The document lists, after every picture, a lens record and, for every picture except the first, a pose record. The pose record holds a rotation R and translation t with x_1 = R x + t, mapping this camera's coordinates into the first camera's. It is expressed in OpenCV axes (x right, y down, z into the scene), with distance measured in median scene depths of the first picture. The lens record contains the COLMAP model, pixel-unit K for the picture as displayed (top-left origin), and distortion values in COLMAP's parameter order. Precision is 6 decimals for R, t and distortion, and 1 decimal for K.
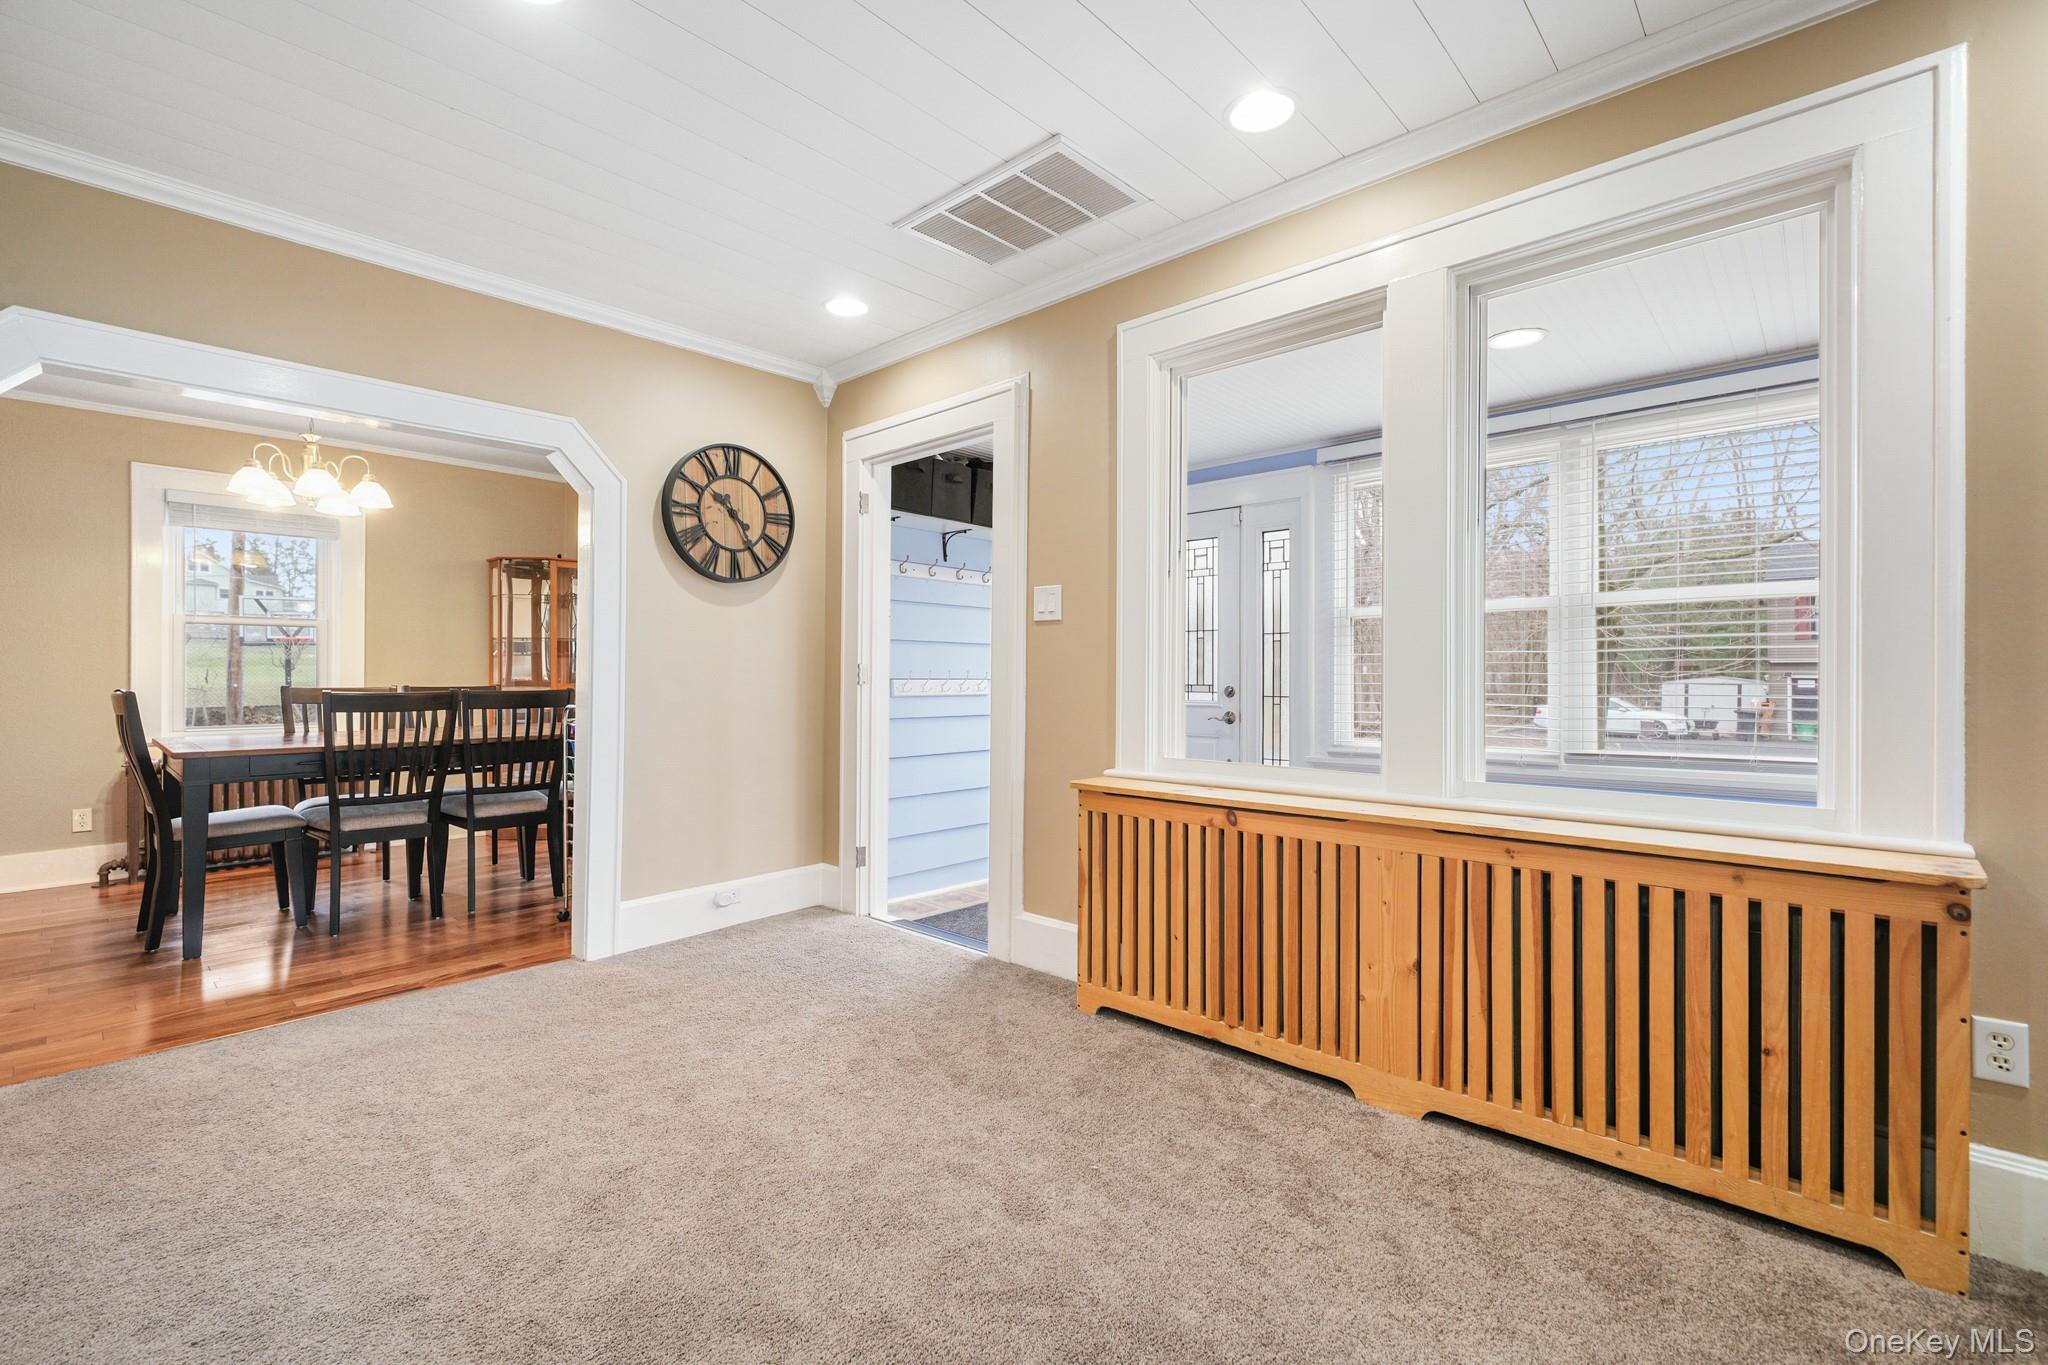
lens RADIAL K [[886.4, 0, 1016.8], [0, 886.4, 675.0], [0, 0, 1]] dist [0.000780, -0.000018]
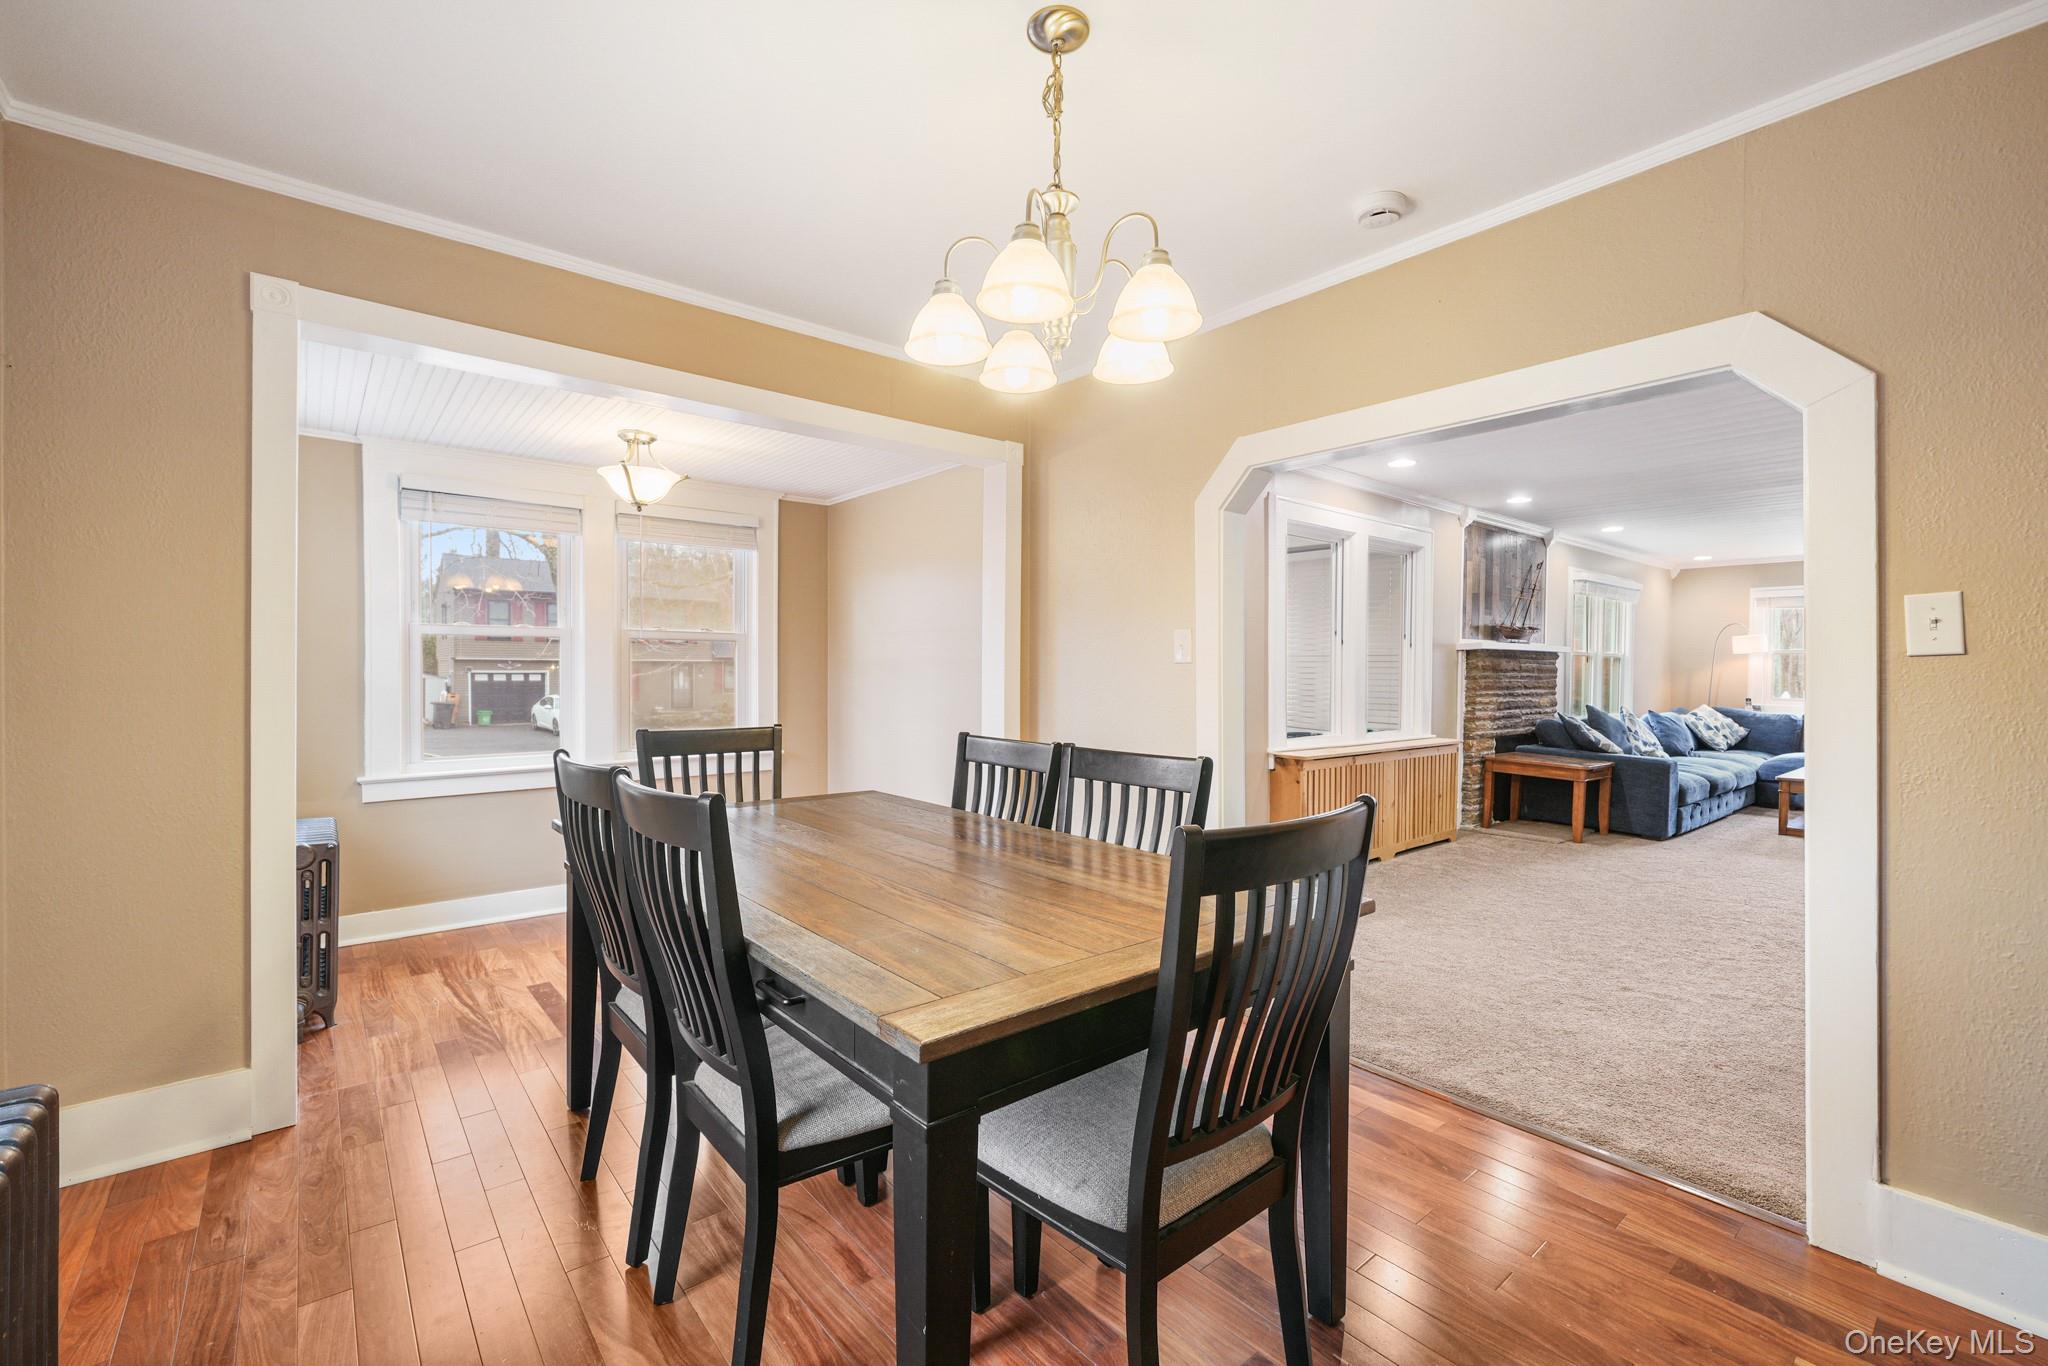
lens RADIAL K [[867.3, 0, 1019.6], [0, 867.3, 683.9], [0, 0, 1]] dist [0.003303, 0.000214]
pose [[0.130089, -0.016976, 0.991357, -2.054501], [-0.004118, 0.999836, 0.017662, -0.064002], [-0.991494, -0.006380, 0.129998, 1.594938]]
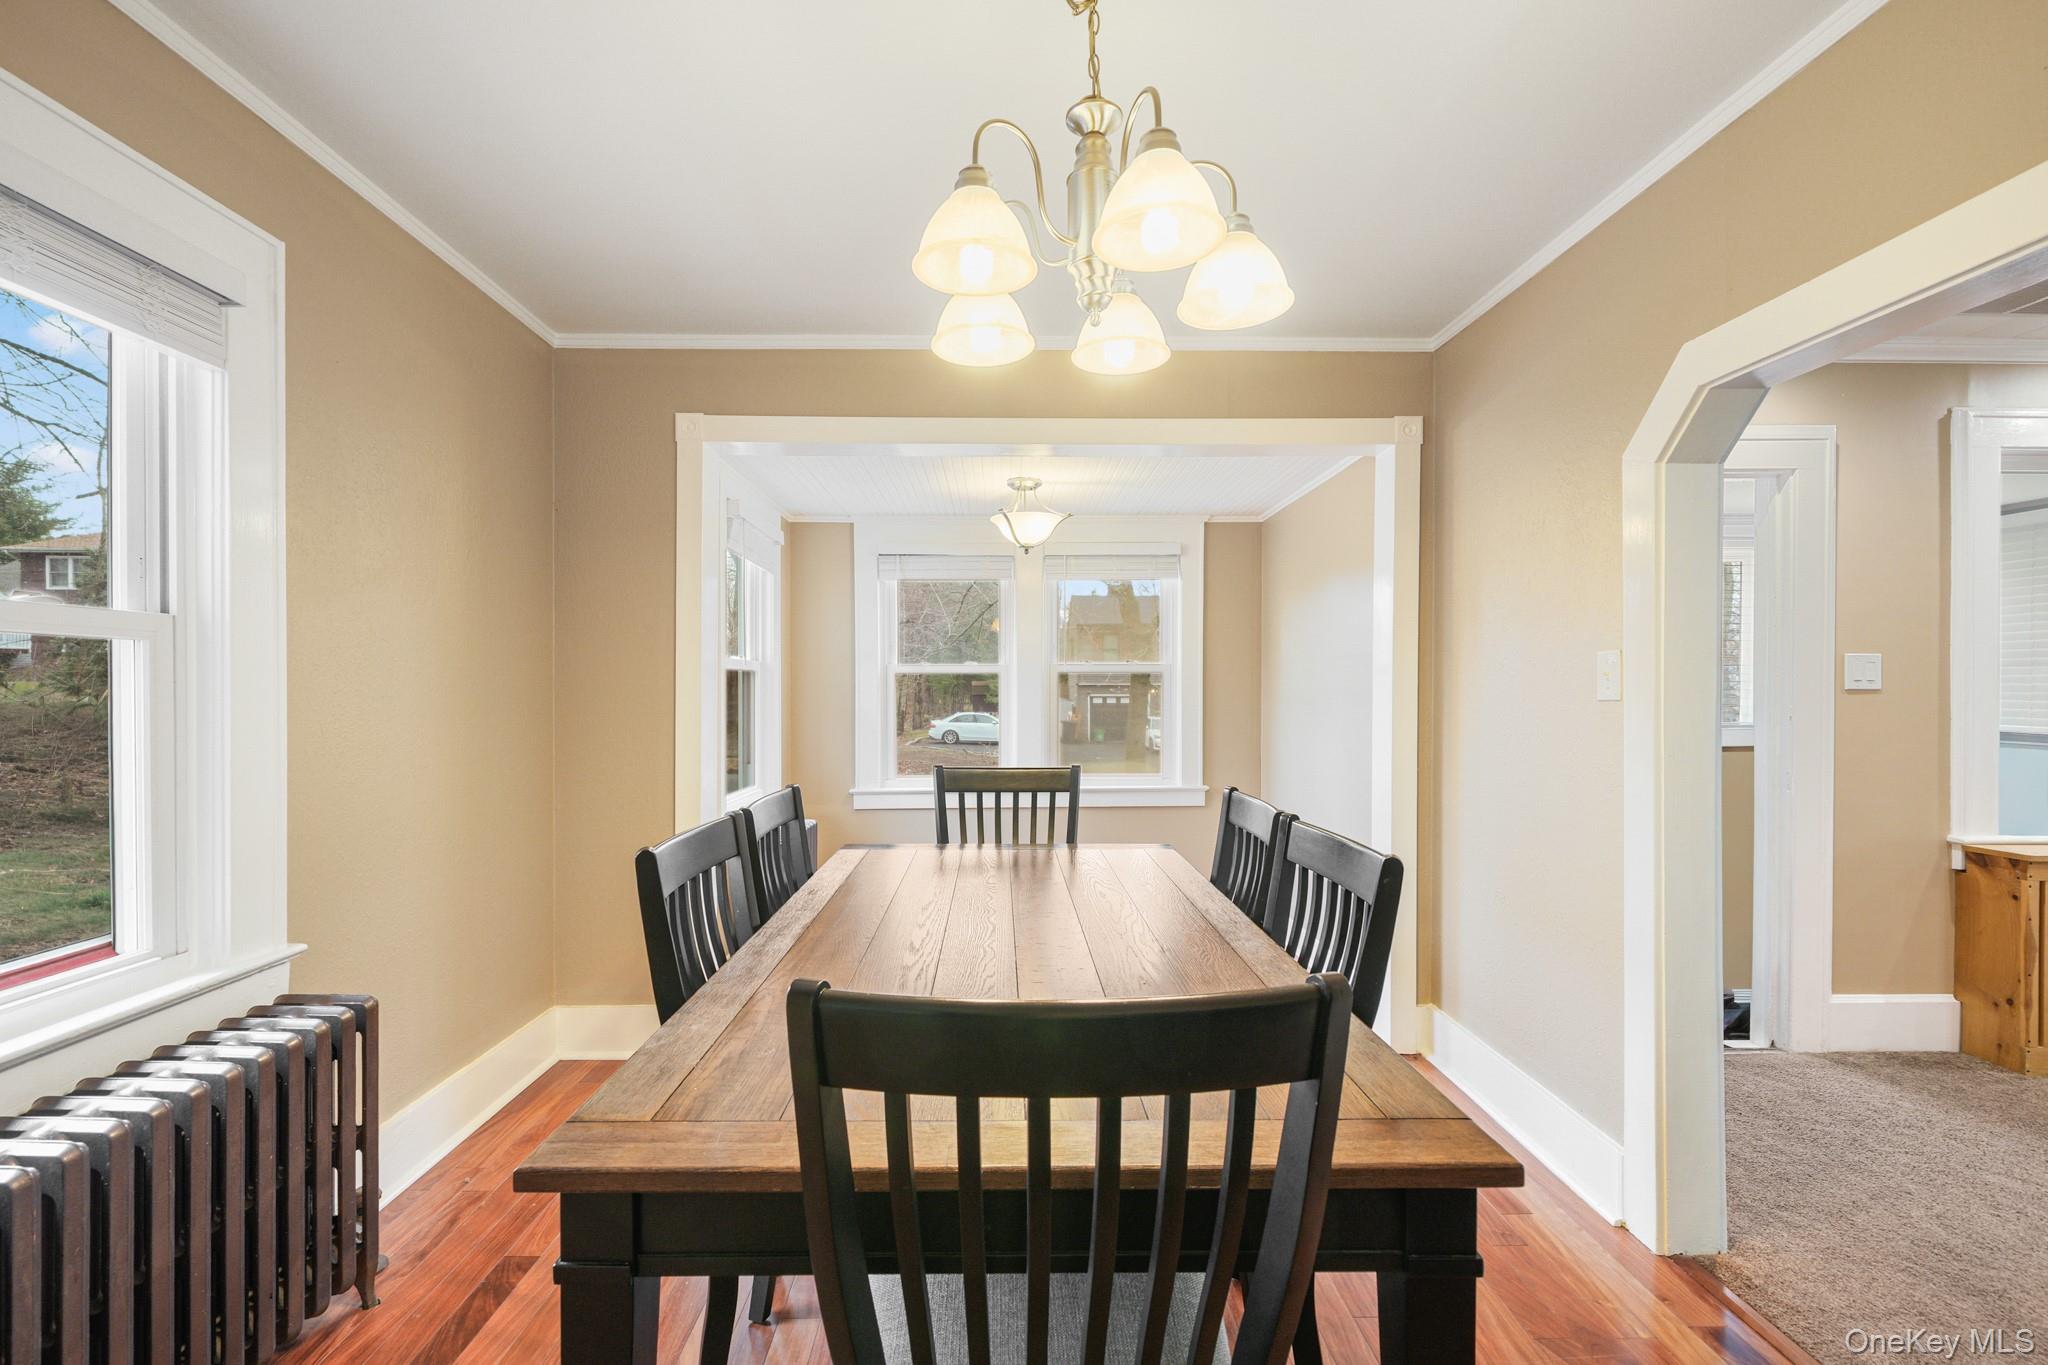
lens RADIAL K [[877.8, 0, 1013.8], [0, 877.8, 700.3], [0, 0, 1]] dist [0.001596, 0.000228]
pose [[0.721996, -0.009359, 0.691833, -1.756114], [0.001562, 0.999928, 0.011896, -0.085691], [-0.691895, -0.007508, 0.721959, 1.285310]]
